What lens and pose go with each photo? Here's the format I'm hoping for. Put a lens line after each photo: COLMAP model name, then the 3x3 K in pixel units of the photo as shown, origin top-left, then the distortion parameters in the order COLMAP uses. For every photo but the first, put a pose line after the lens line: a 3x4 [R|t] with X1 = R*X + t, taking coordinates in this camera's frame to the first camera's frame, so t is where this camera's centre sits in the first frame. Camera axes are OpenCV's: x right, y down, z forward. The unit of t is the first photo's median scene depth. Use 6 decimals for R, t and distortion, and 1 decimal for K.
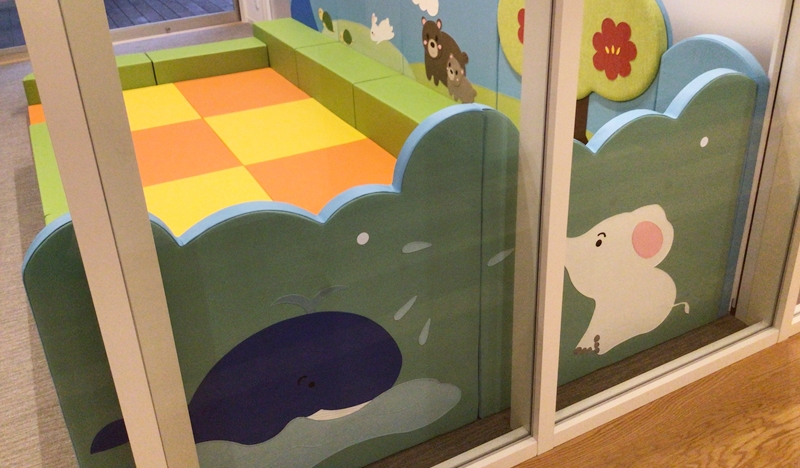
lens RADIAL K [[714.7, 0, 402.7], [0, 714.7, 168.7], [0, 0, 1]] dist [0.100472, -0.194100]
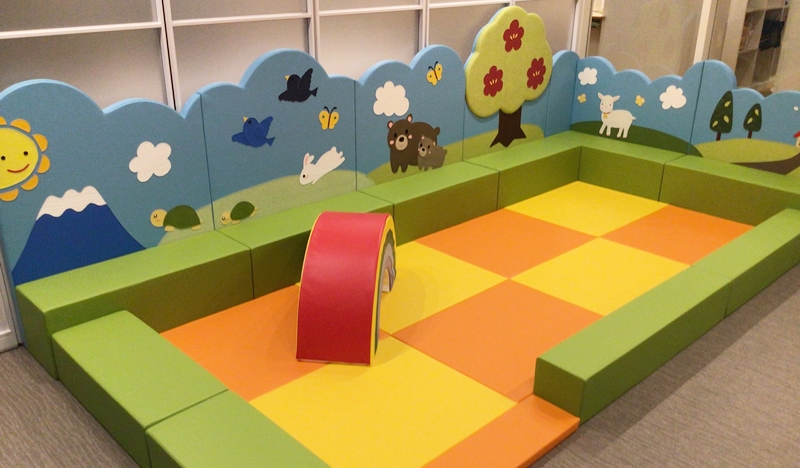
lens RADIAL K [[714.3, 0, 399.5], [0, 714.3, 252.1], [0, 0, 1]] dist [0.101942, -0.215988]
pose [[-0.275930, -0.352027, 0.894393, -1.064511], [0.389523, 0.809729, 0.438876, -0.536157], [-0.878712, 0.469485, -0.086306, 1.183594]]
